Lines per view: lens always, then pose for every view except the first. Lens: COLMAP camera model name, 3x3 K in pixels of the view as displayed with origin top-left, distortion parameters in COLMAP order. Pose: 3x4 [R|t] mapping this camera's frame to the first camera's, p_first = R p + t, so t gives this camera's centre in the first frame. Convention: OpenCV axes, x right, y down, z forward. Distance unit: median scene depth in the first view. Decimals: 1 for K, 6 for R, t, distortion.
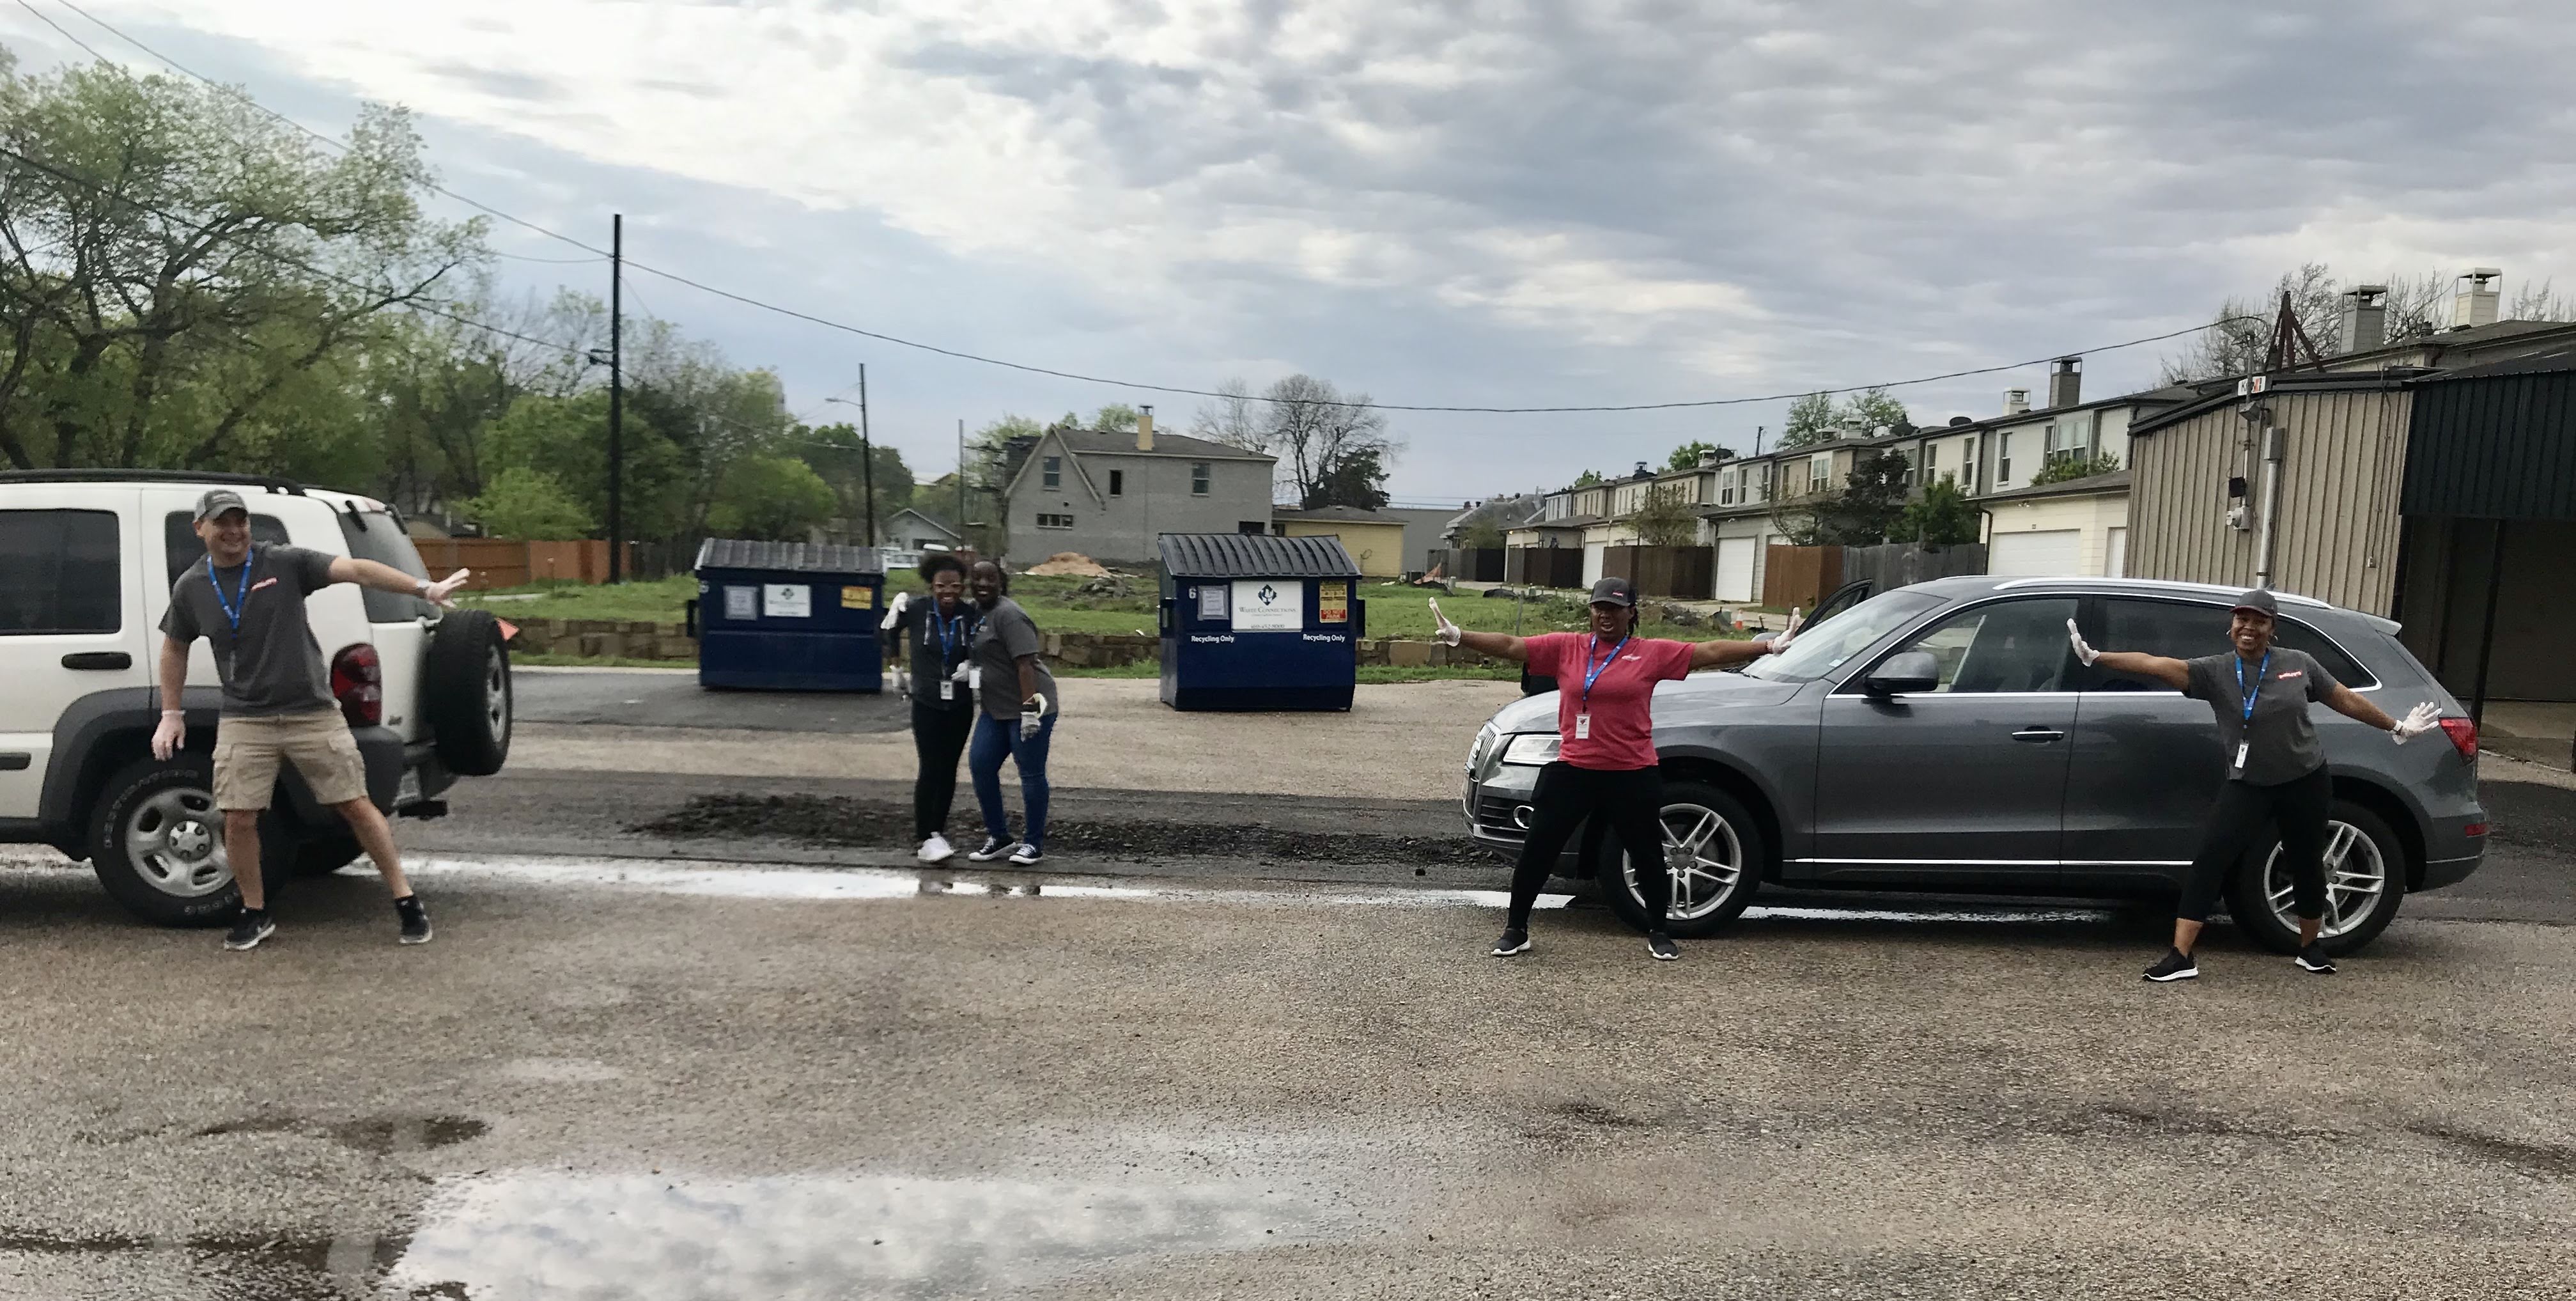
lens RADIAL K [[2083.1, 0, 1283.4], [0, 2083.1, 960.3], [0, 0, 1]] dist [0.091016, -0.139824]
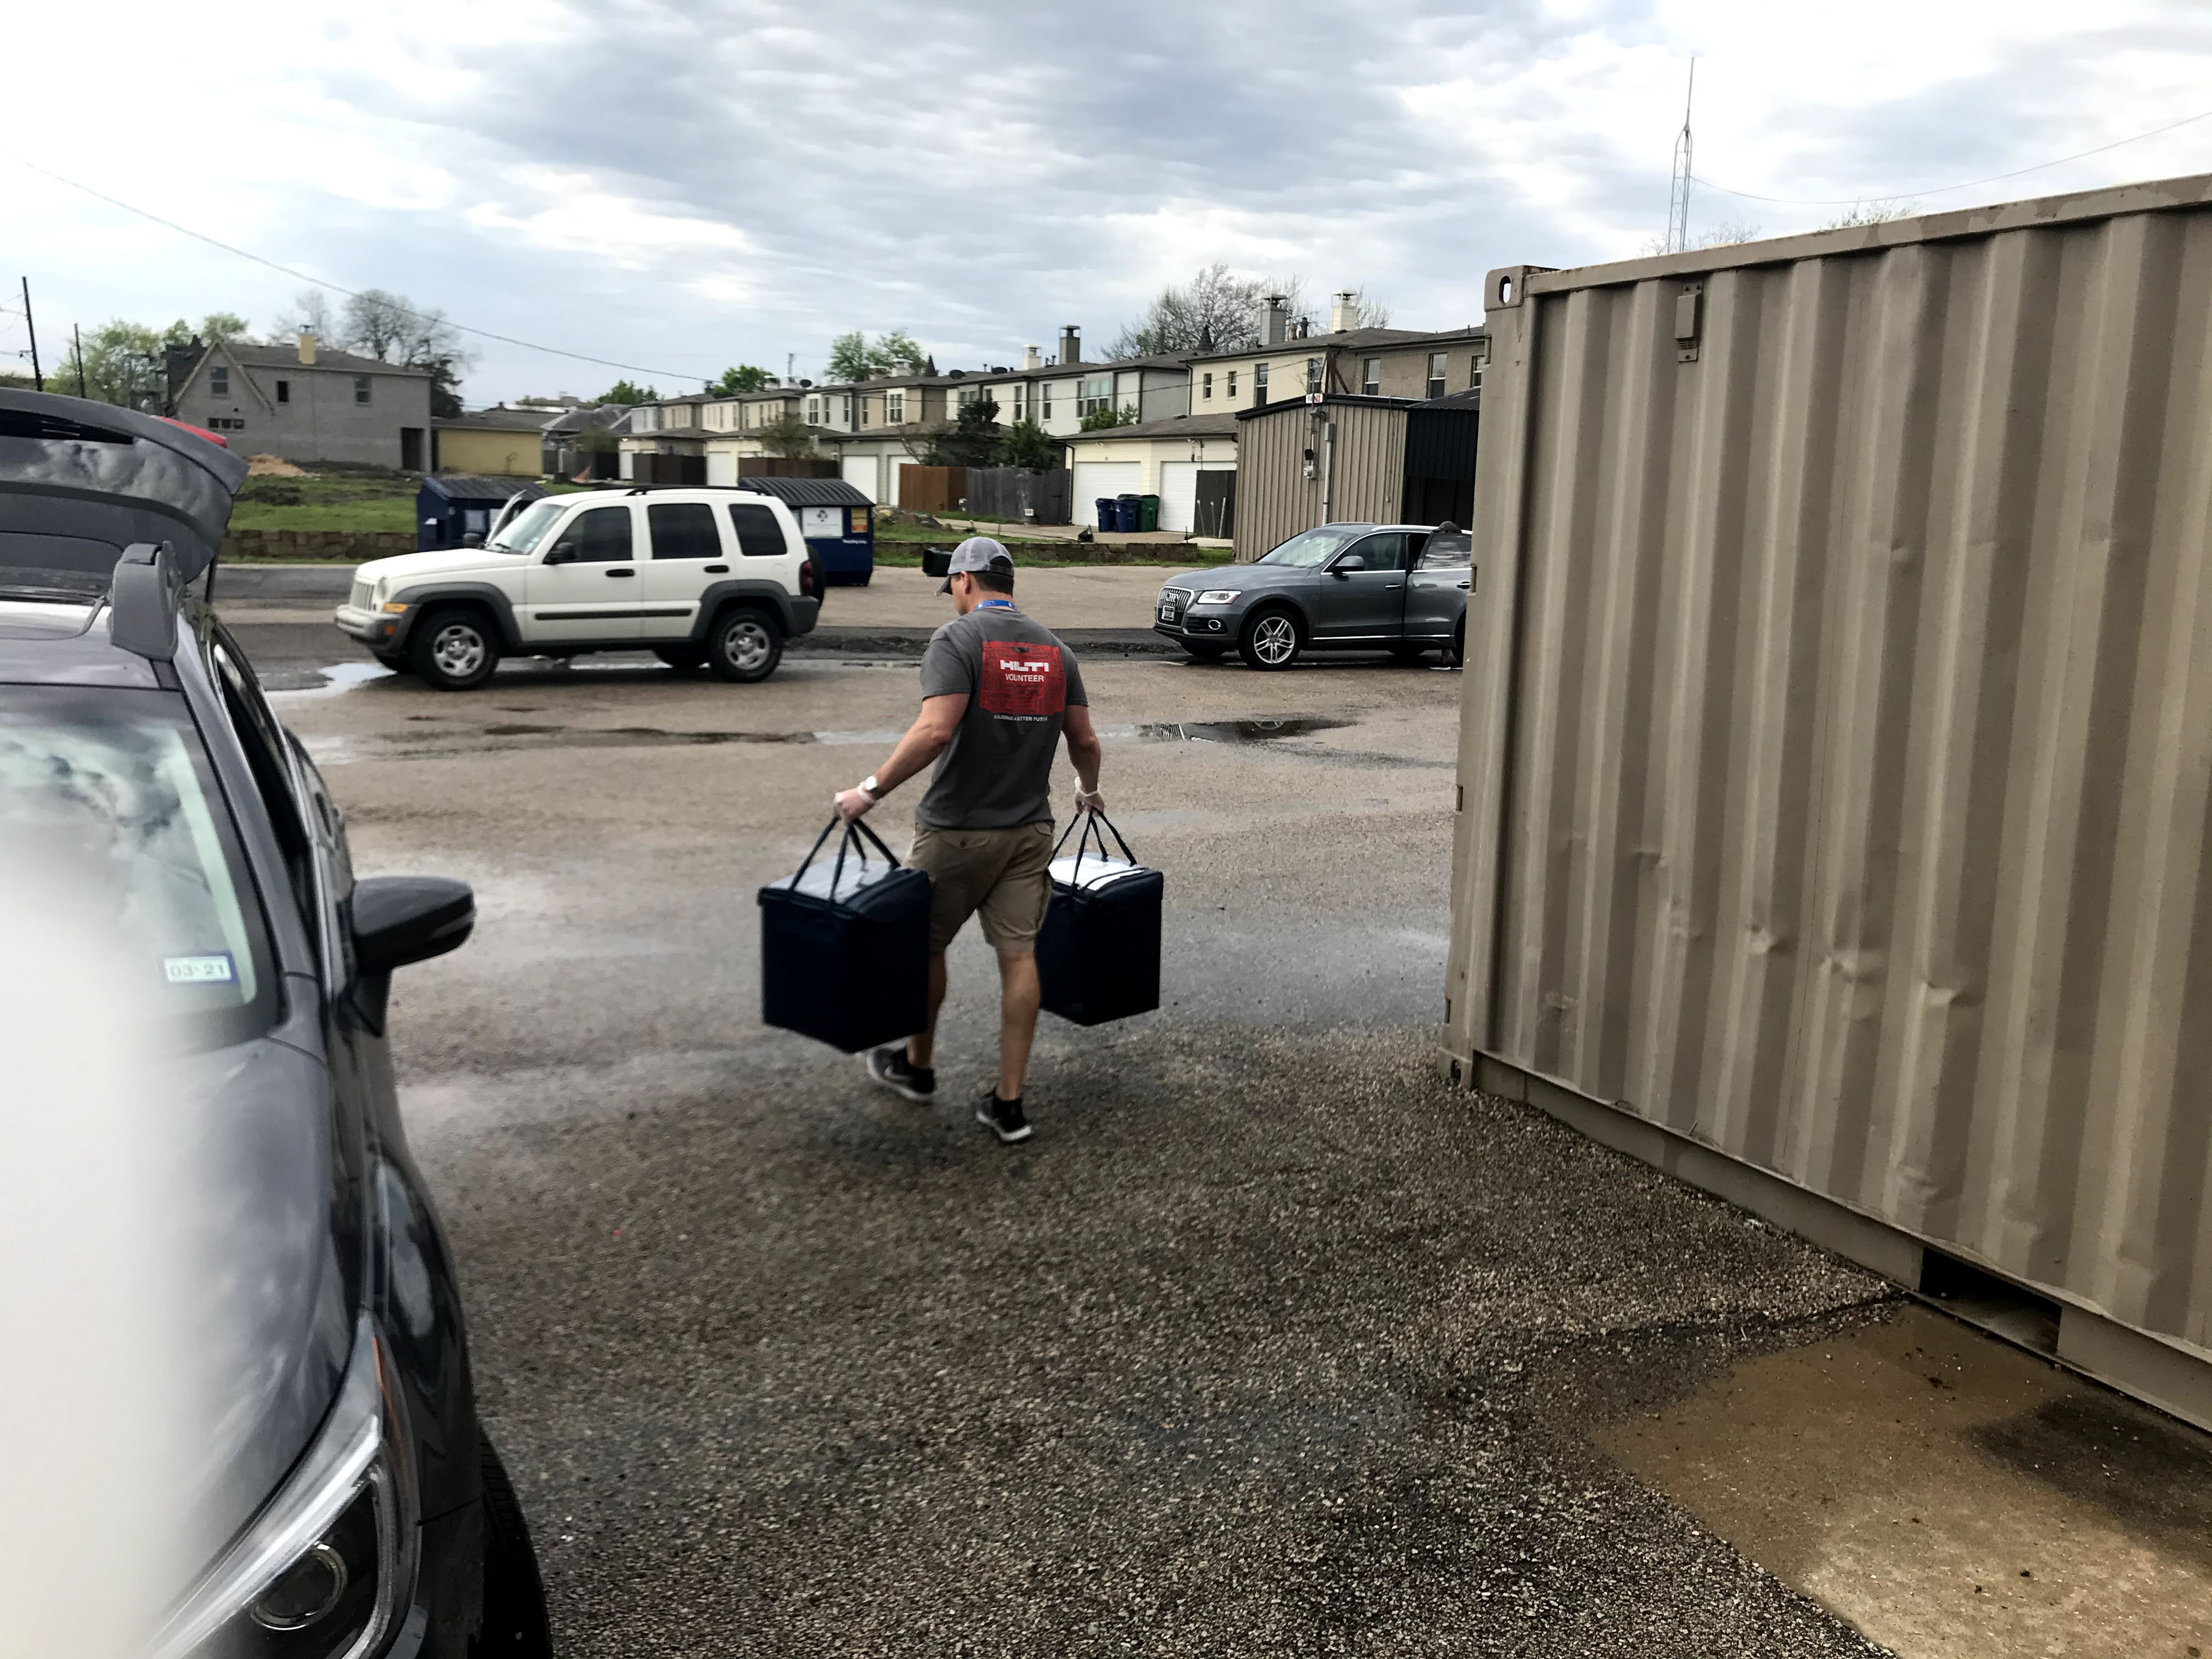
lens RADIAL K [[1838.1, 0, 1098.4], [0, 1838.1, 826.9], [0, 0, 1]] dist [0.071488, -0.111340]
pose [[0.917046, -0.068228, 0.392900, -0.086592], [0.064429, 0.997660, 0.022866, 0.010802], [-0.393541, 0.004344, 0.919297, -0.090805]]
